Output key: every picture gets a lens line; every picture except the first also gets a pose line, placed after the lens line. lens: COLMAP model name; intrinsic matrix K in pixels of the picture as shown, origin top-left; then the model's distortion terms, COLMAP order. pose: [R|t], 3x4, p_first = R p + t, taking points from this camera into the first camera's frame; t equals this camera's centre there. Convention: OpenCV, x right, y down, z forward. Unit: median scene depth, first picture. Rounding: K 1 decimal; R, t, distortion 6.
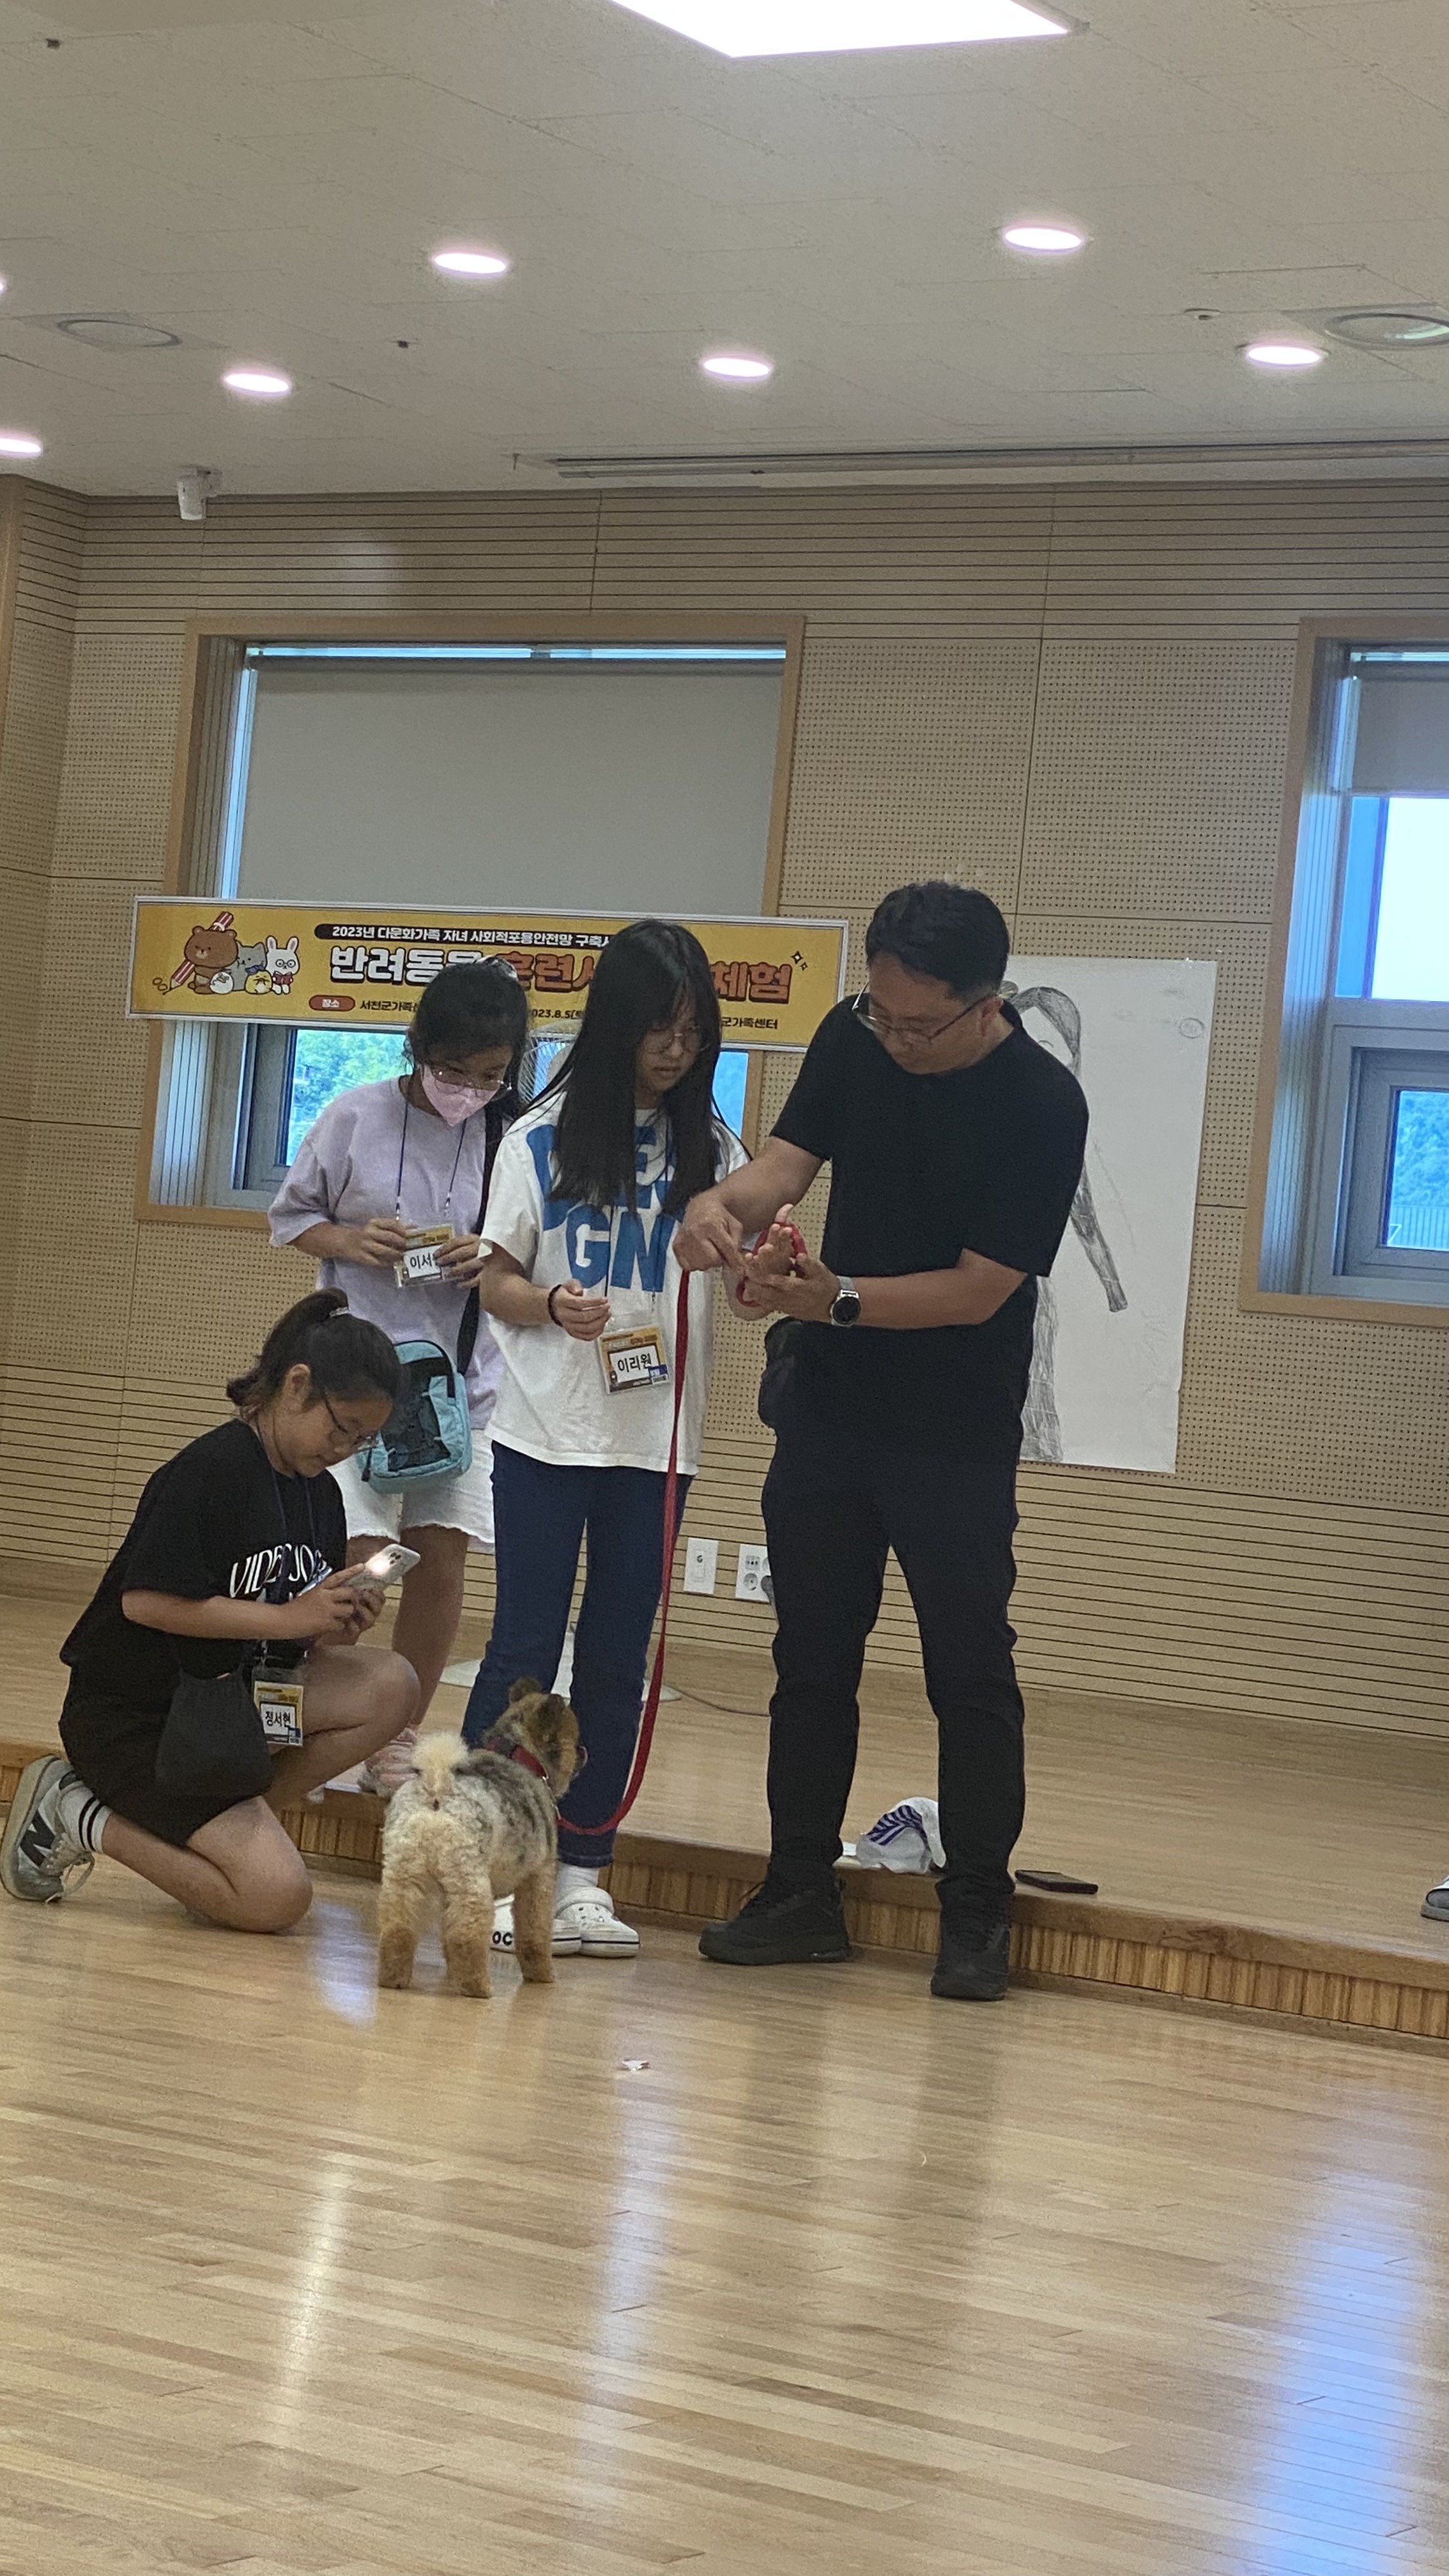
lens RADIAL K [[5262.5, 0, 628.9], [0, 5262.5, 1246.7], [0, 0, 1]] dist [0.086383, 0.000000]
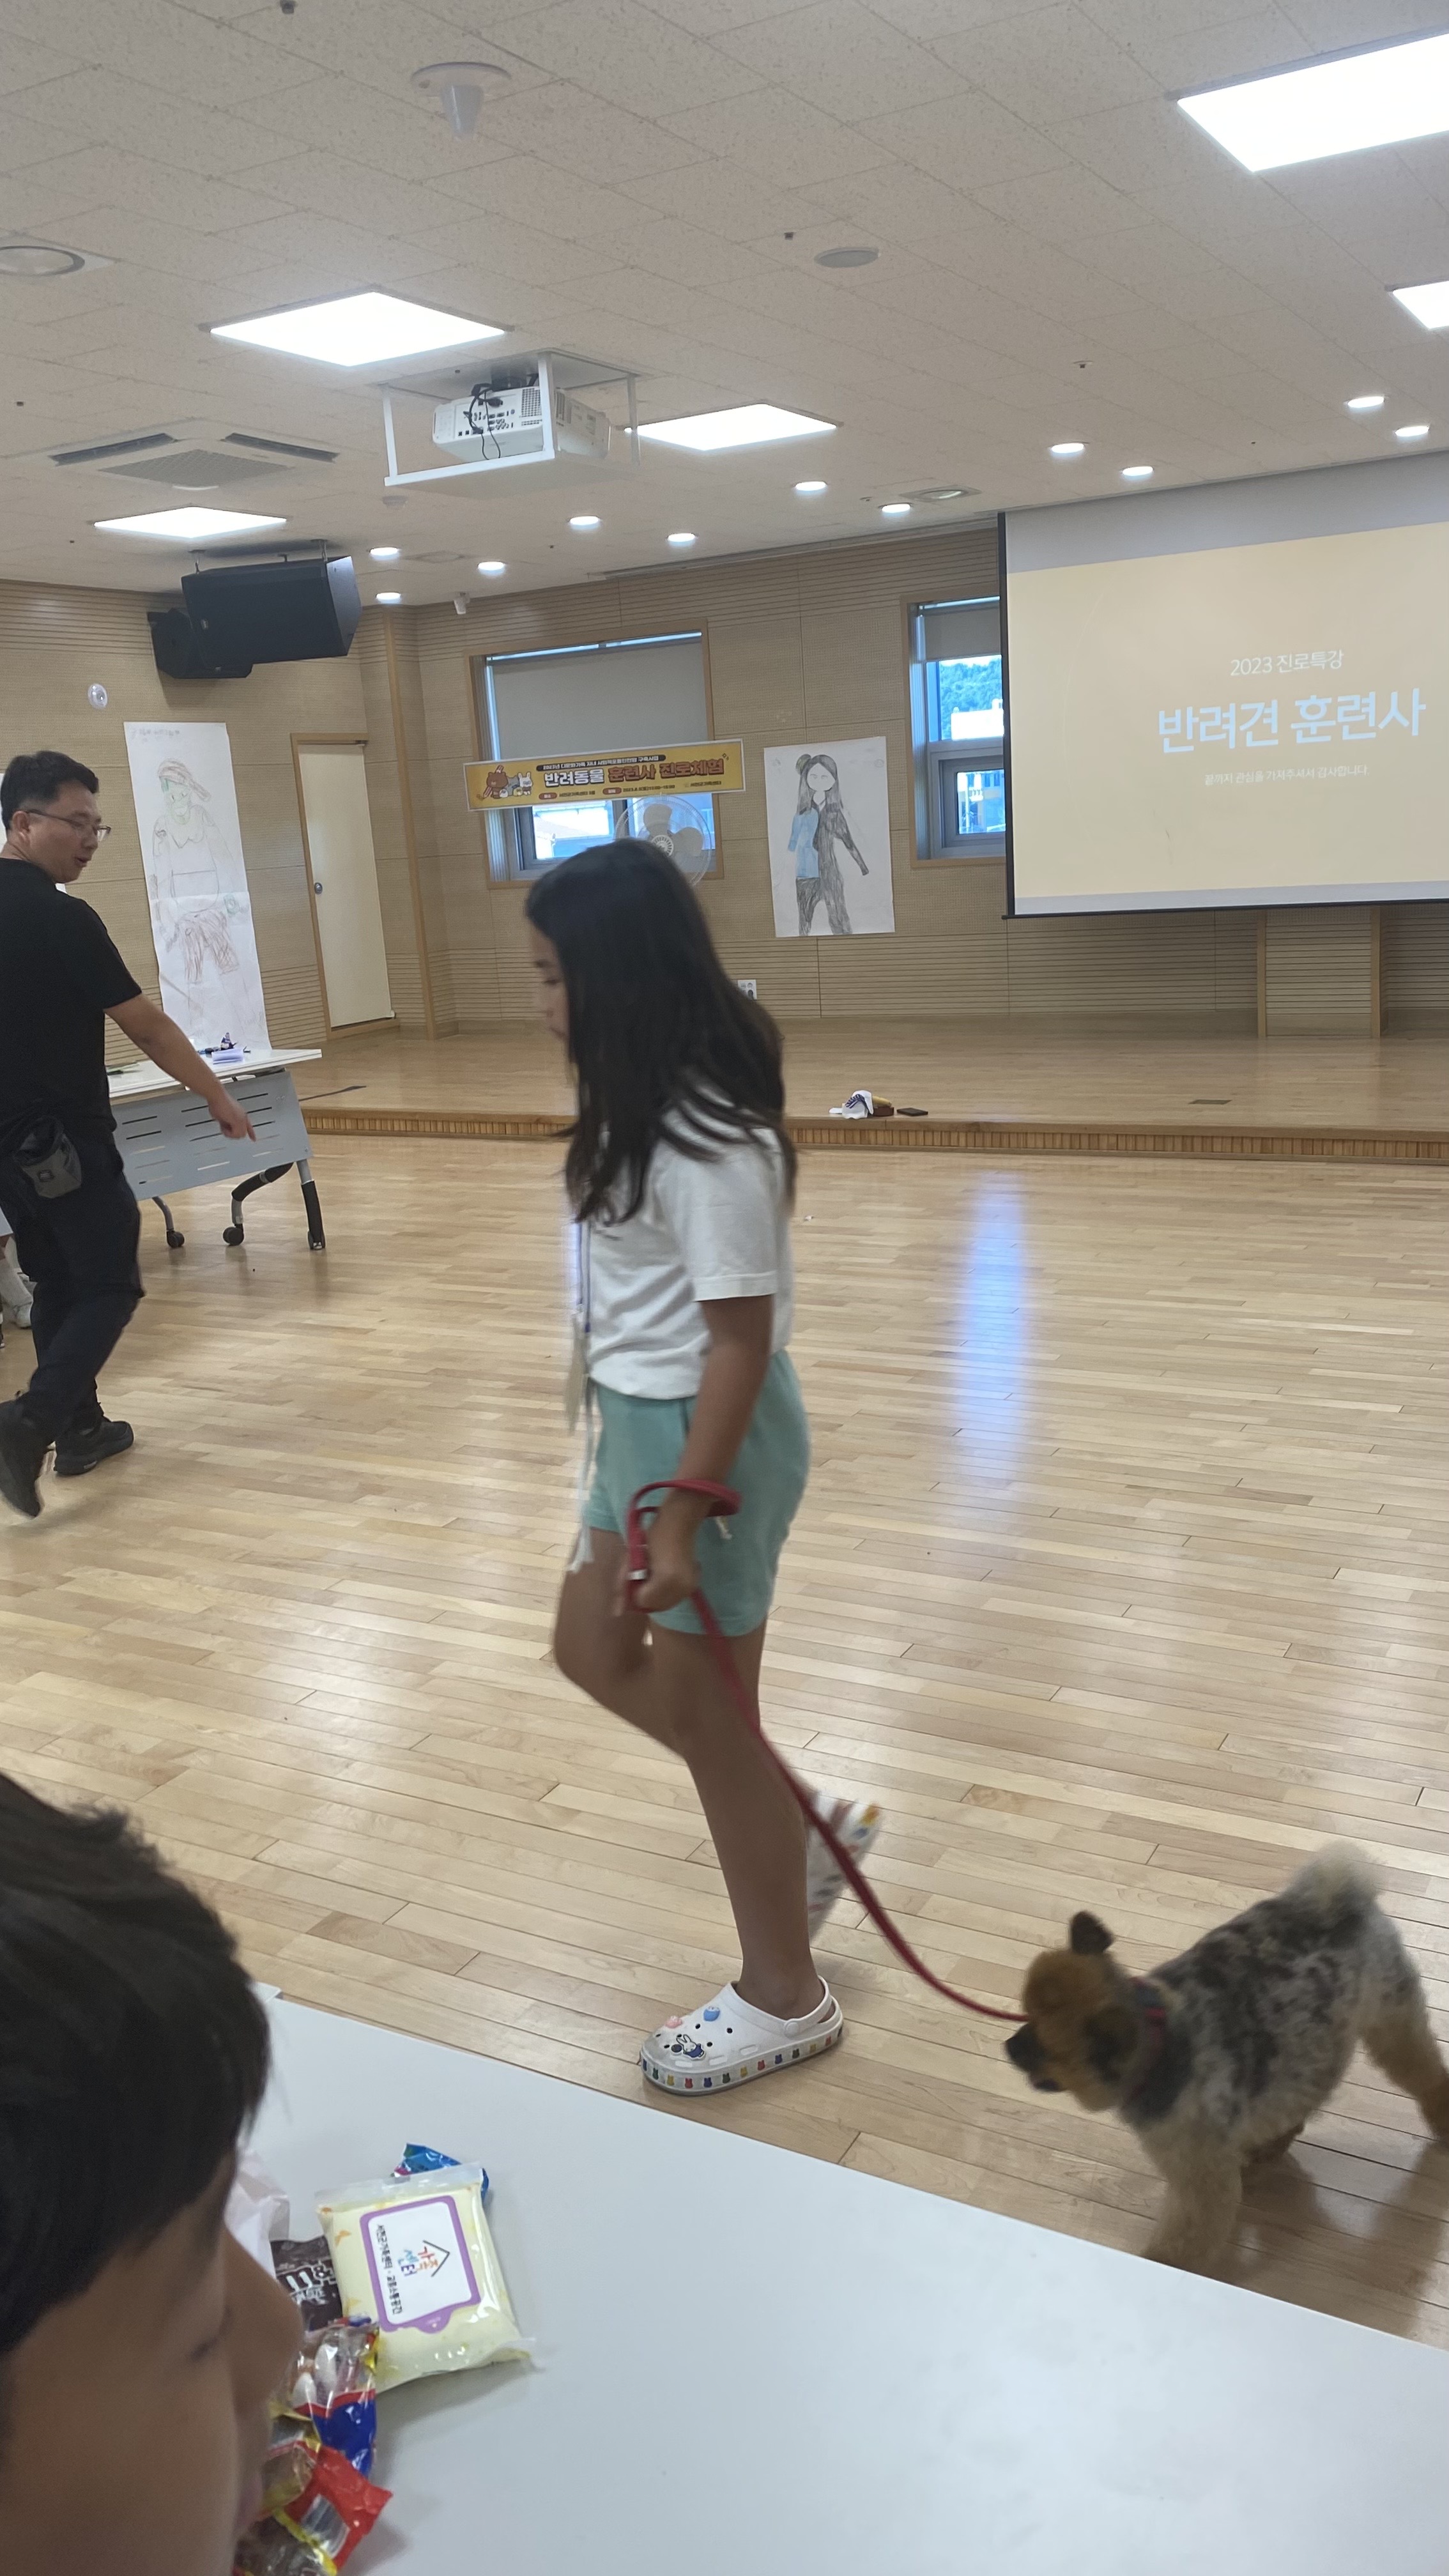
lens RADIAL K [[1957.6, 0, 724.7], [0, 1957.6, 1277.0], [0, 0, 1]] dist [0.058545, -0.092164]
pose [[0.984581, -0.170260, 0.040147, -0.054671], [0.155100, 0.955806, 0.249758, -0.052840], [-0.080897, -0.239680, 0.967476, -0.025299]]
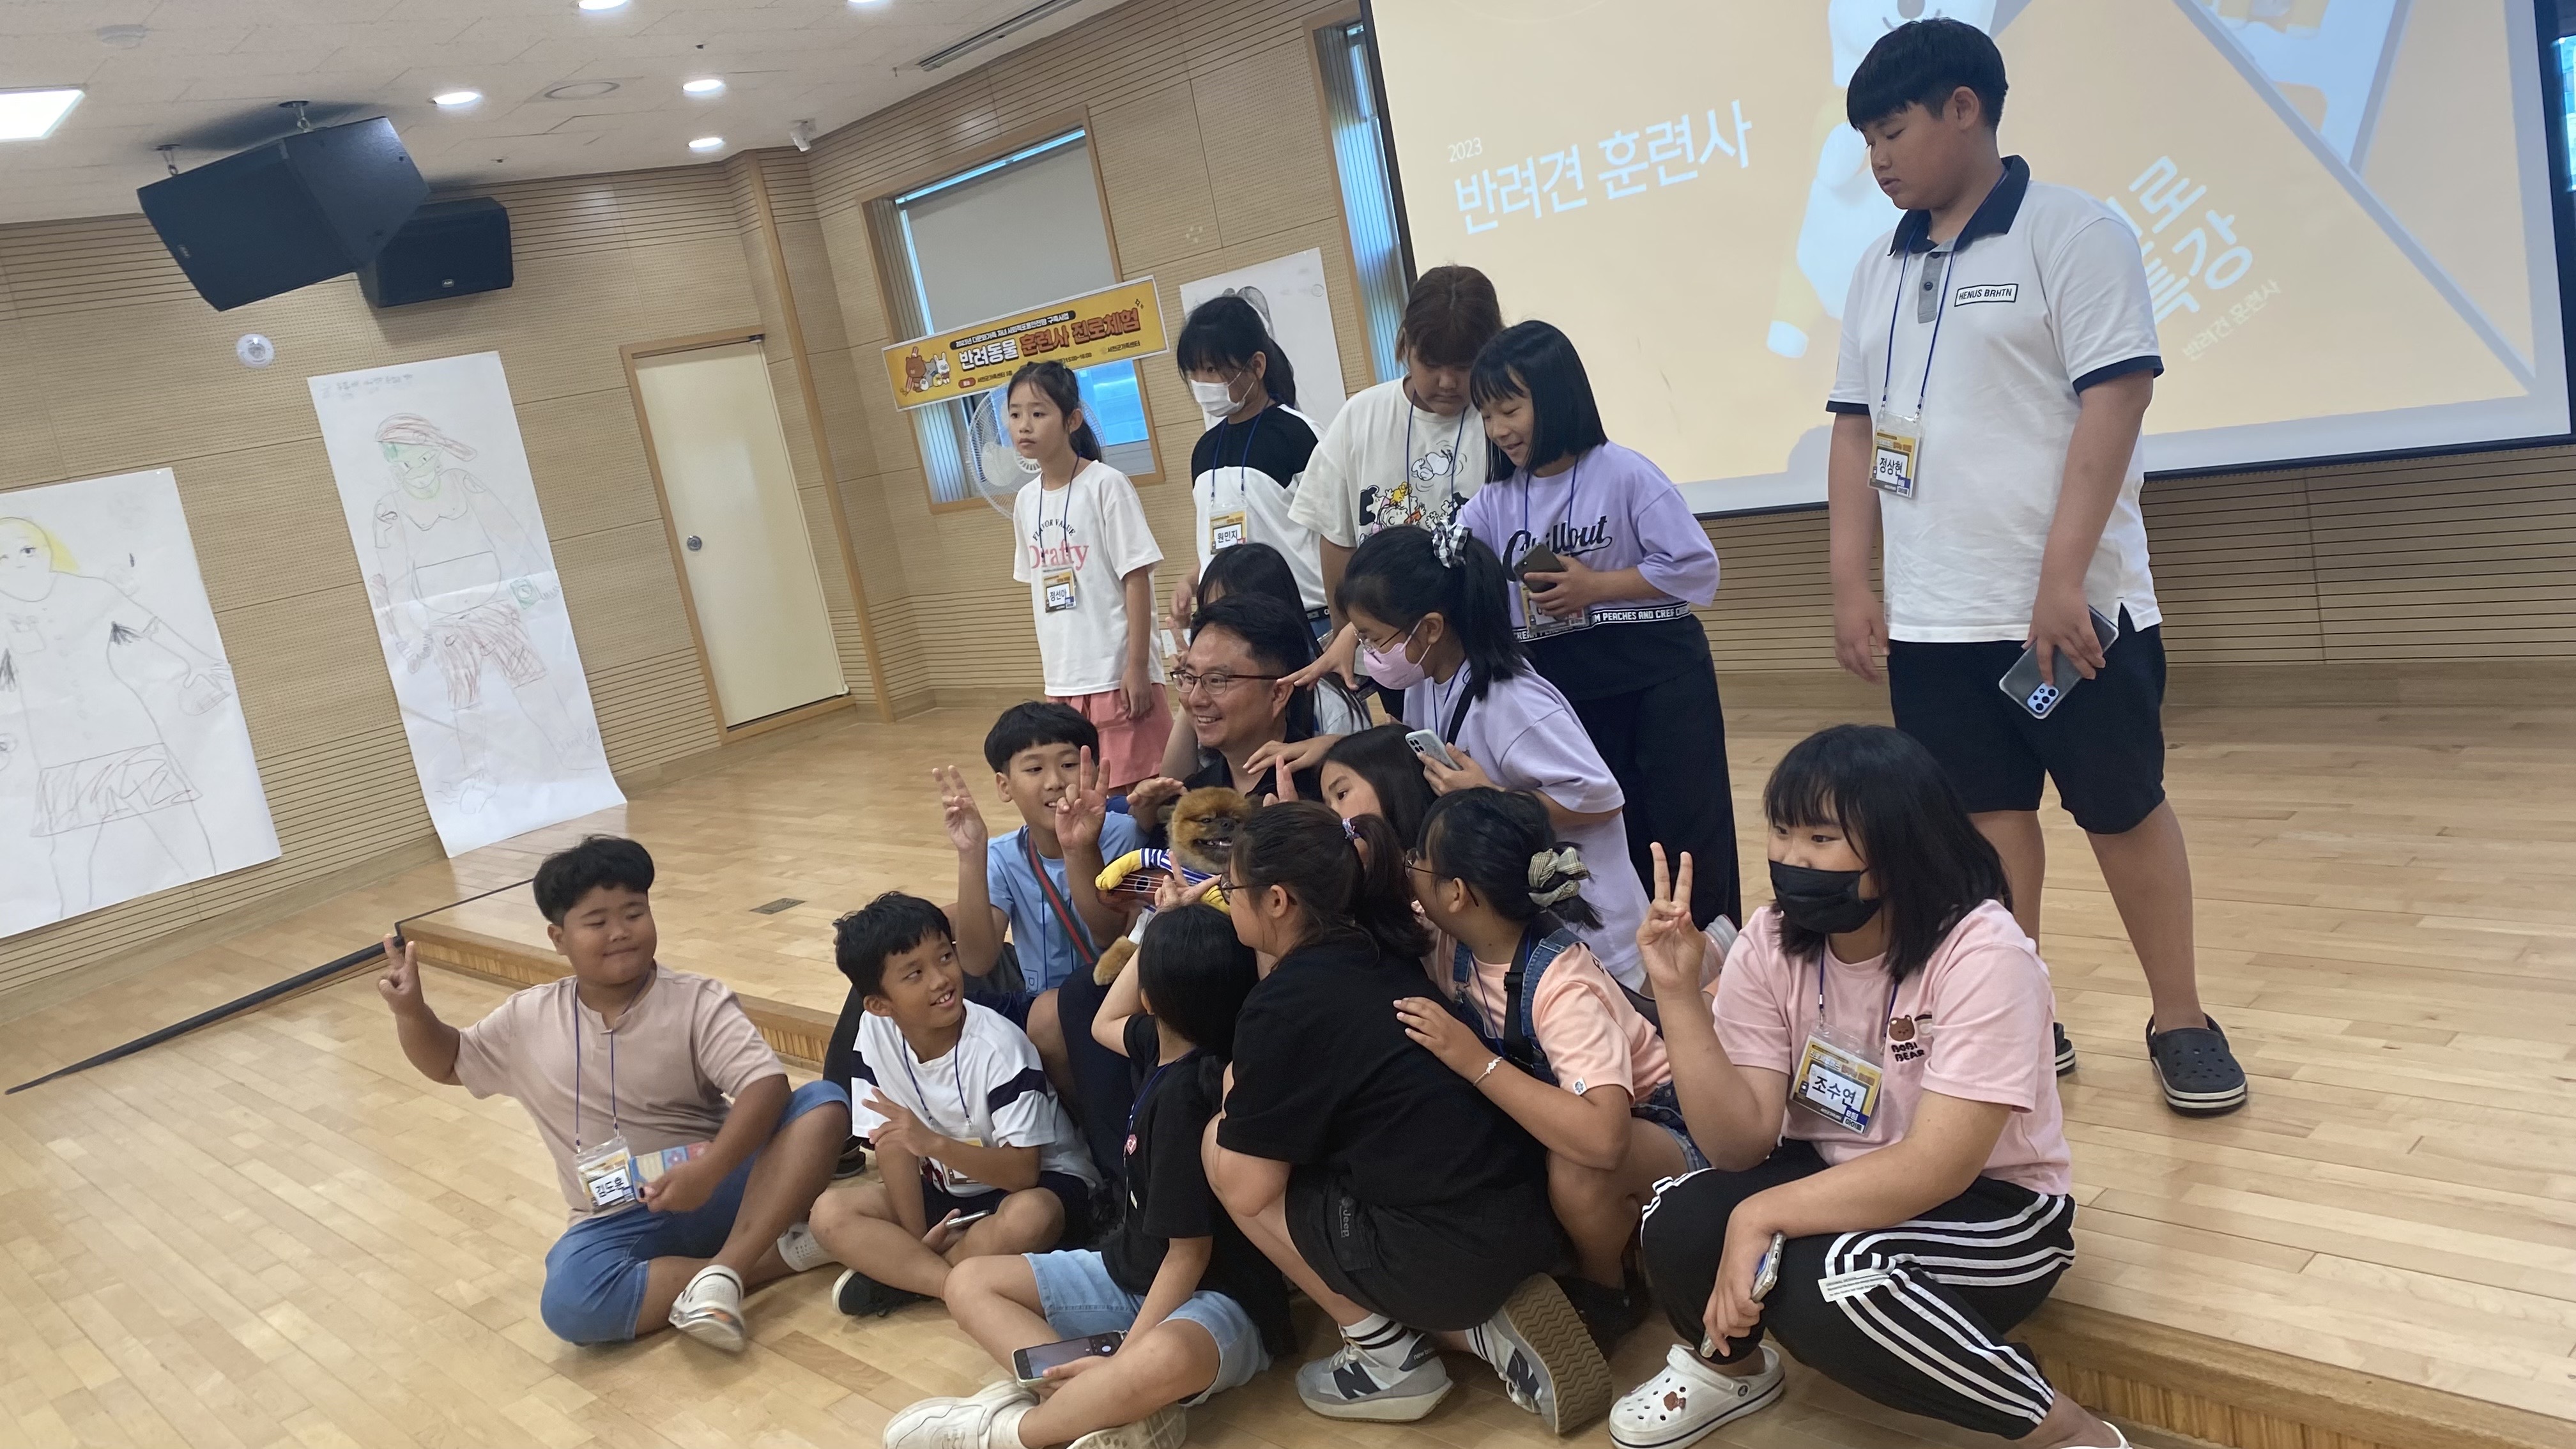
lens RADIAL K [[1957.6, 0, 1275.3], [0, 1957.6, 709.0], [0, 0, 1]] dist [0.058545, -0.092164]
pose [[0.932821, -0.235111, -0.273071, 0.229792], [0.285501, 0.944587, 0.162004, -0.020114], [0.219850, -0.229083, 0.948255, 0.369123]]
